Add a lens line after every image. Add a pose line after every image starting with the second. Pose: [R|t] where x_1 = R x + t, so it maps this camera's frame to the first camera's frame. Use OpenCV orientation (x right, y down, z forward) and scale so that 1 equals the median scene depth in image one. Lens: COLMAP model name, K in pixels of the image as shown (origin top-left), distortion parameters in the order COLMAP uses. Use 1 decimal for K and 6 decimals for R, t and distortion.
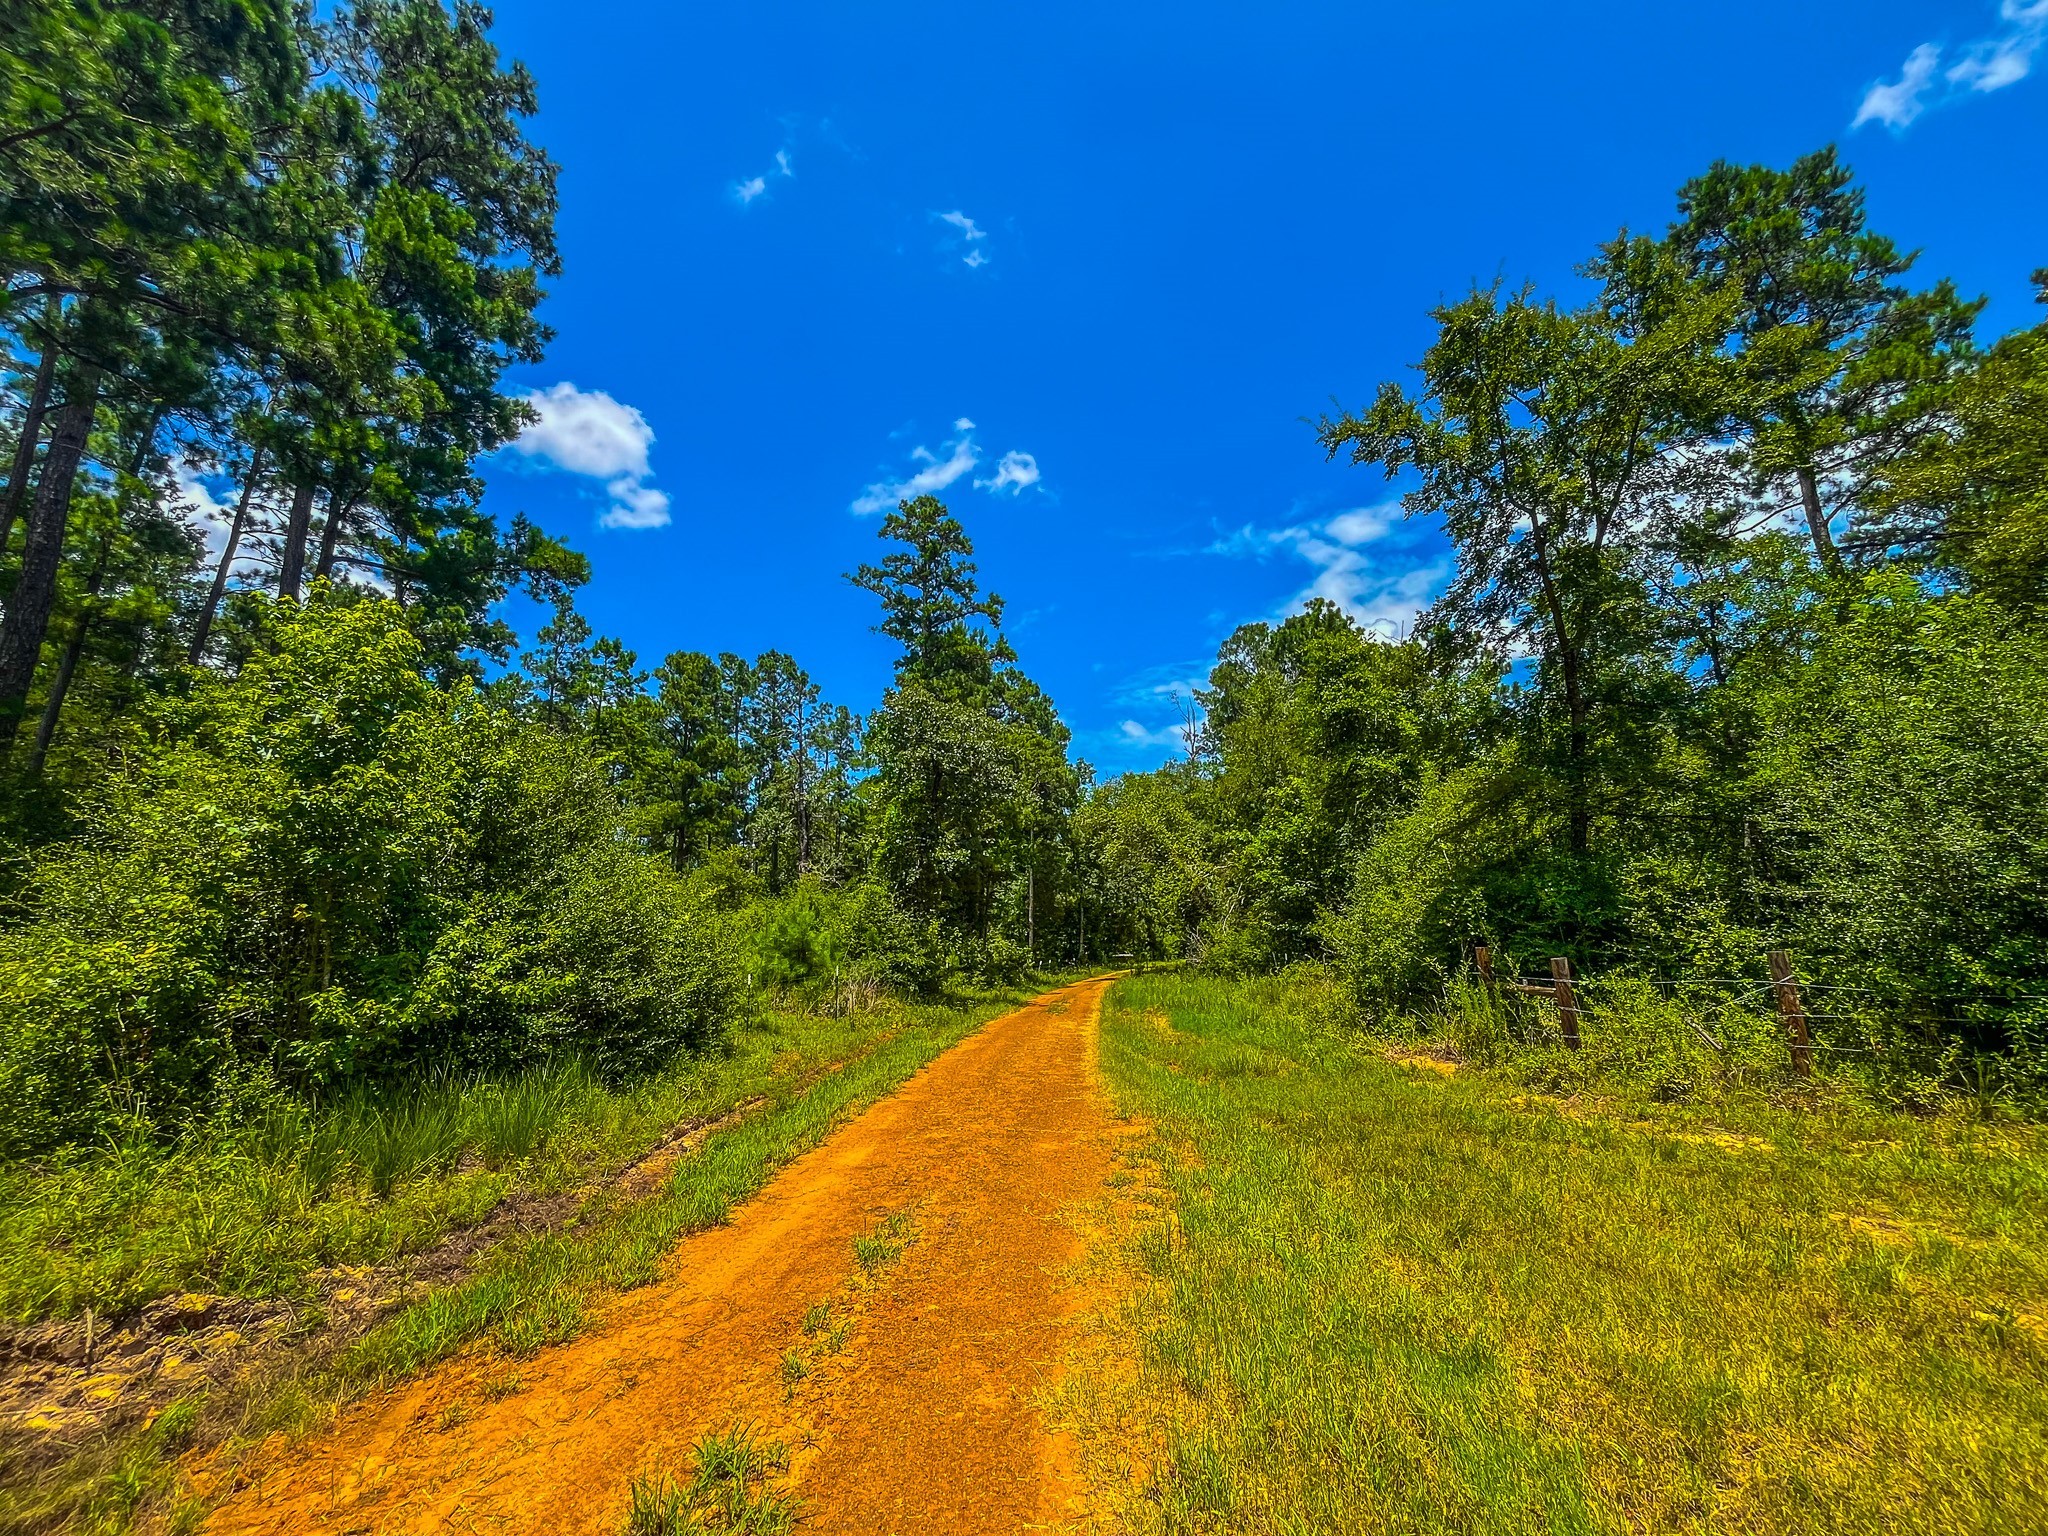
lens RADIAL K [[817.6, 0, 1024.0], [0, 817.6, 768.0], [0, 0, 1]] dist [-0.001183, -0.000236]
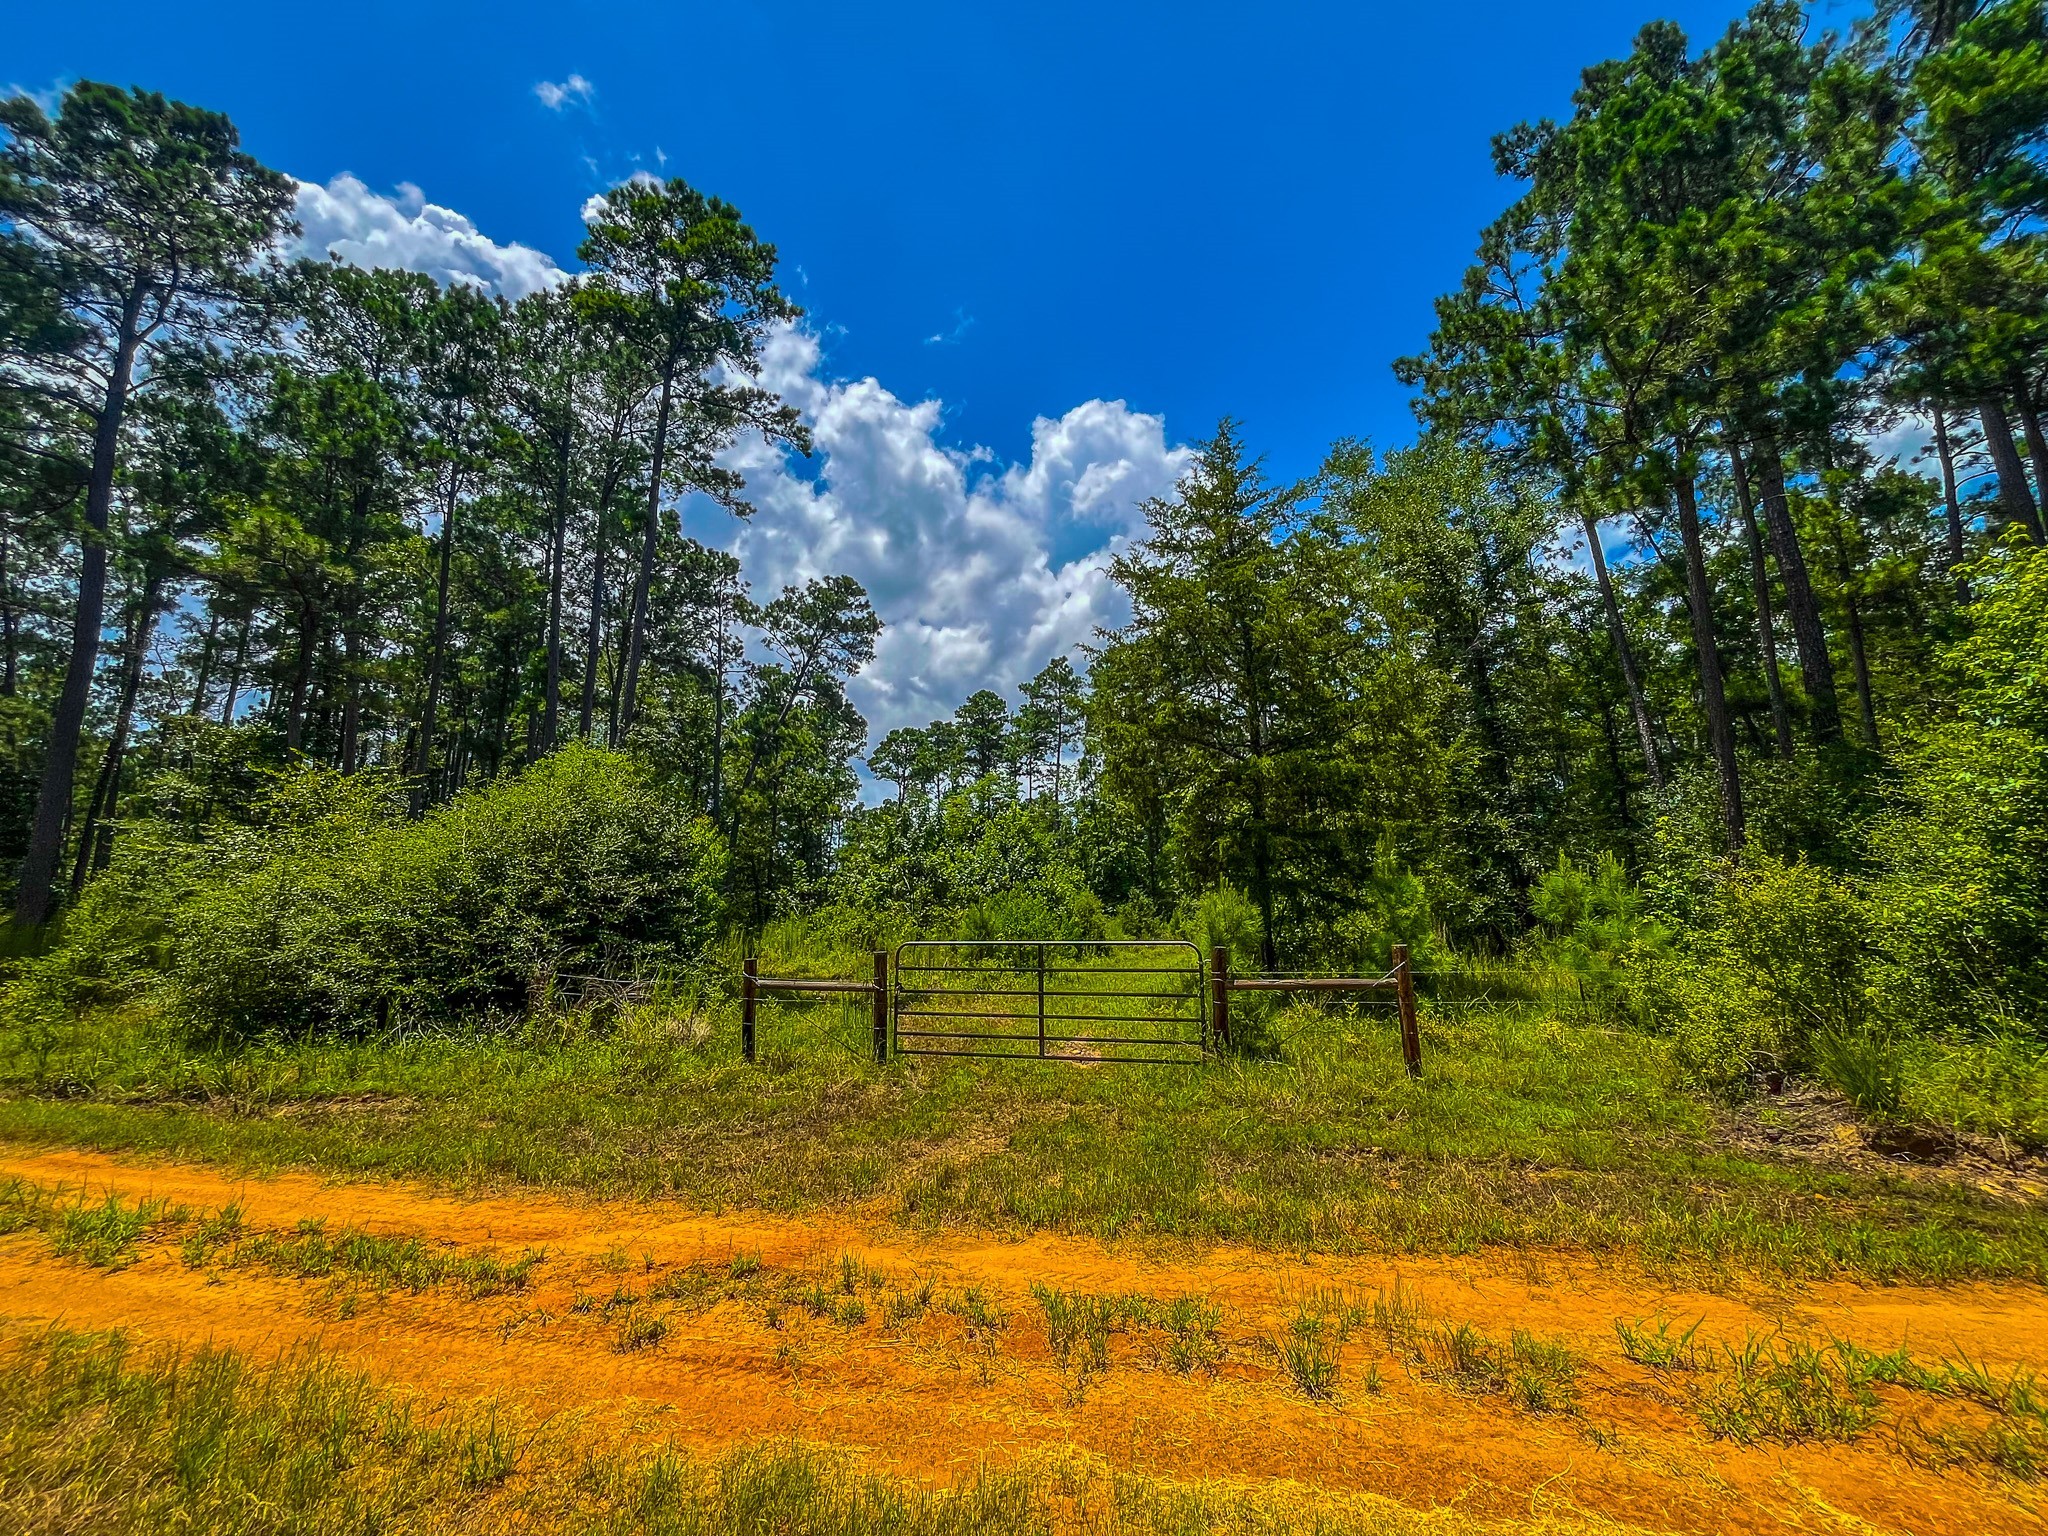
lens RADIAL K [[824.9, 0, 1024.0], [0, 824.9, 768.0], [0, 0, 1]] dist [-0.001652, -0.000344]
pose [[-0.137228, -0.167150, -0.976335, 0.172602], [0.227511, 0.953989, -0.195302, -0.017129], [0.964058, -0.248928, -0.092885, -0.103012]]
